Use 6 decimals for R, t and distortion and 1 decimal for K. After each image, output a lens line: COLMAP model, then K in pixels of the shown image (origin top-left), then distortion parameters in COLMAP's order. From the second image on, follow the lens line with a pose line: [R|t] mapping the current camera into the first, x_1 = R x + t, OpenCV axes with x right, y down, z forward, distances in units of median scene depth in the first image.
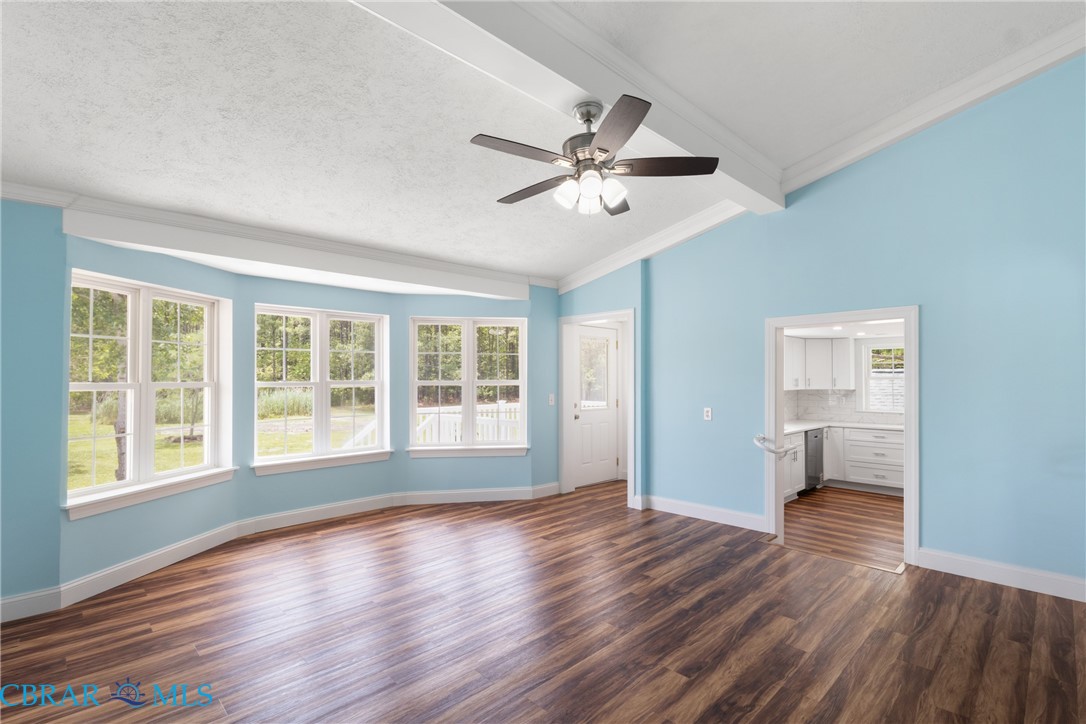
lens RADIAL K [[504.6, 0, 542.1], [0, 504.6, 368.7], [0, 0, 1]] dist [0.003351, 0.000349]
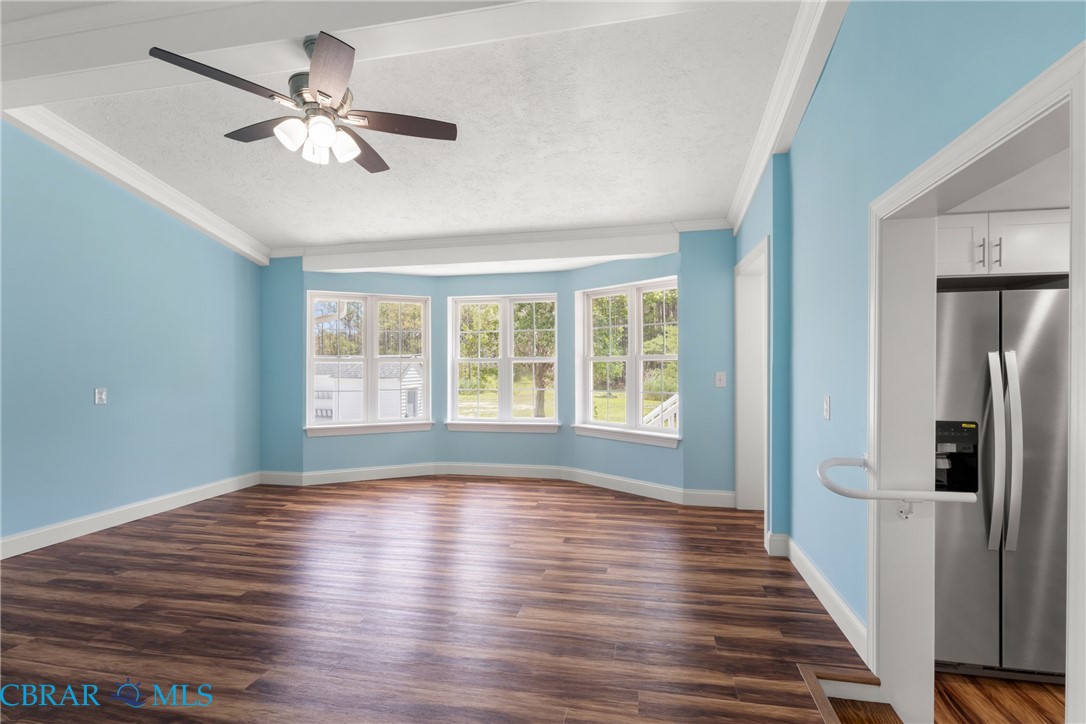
lens RADIAL K [[504.6, 0, 542.4], [0, 504.6, 366.6], [0, 0, 1]] dist [0.003351, 0.000349]
pose [[0.558817, 0.001890, -0.829289, 0.620544], [0.019520, 0.999690, 0.015431, 0.032186], [0.829061, -0.024811, 0.558607, 0.463693]]
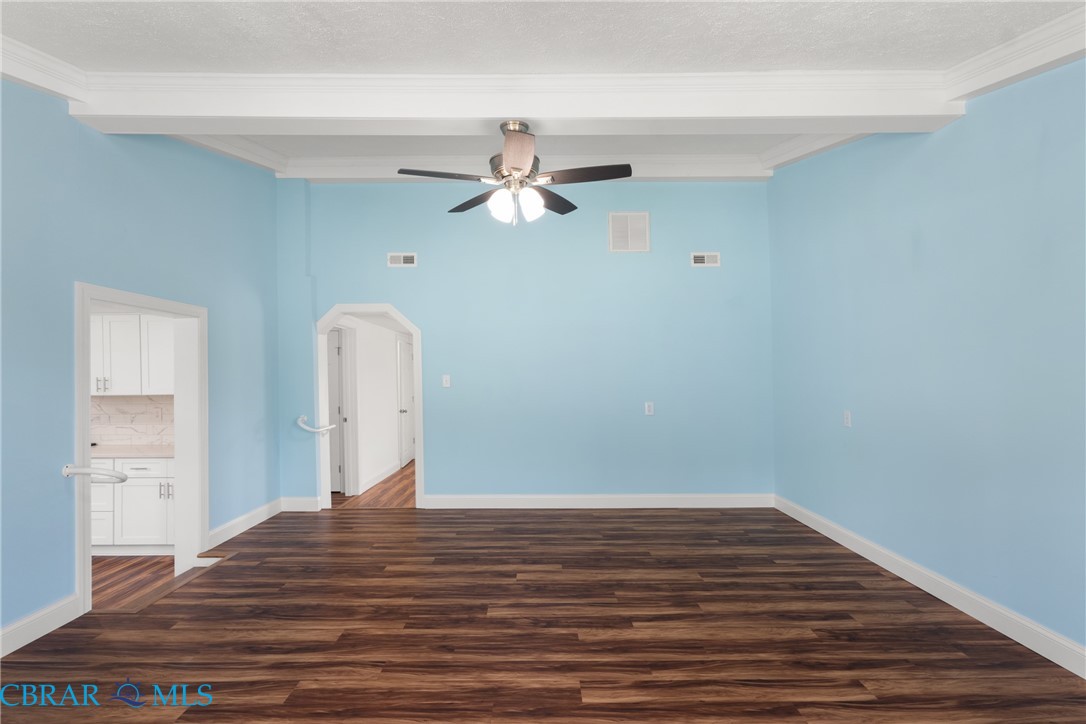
lens RADIAL K [[504.6, 0, 542.6], [0, 504.6, 367.8], [0, 0, 1]] dist [0.003351, 0.000349]
pose [[-0.727006, 0.015565, 0.686455, -0.395208], [-0.013193, 0.999242, -0.036630, 0.025571], [-0.686505, -0.035687, -0.726249, 1.004604]]
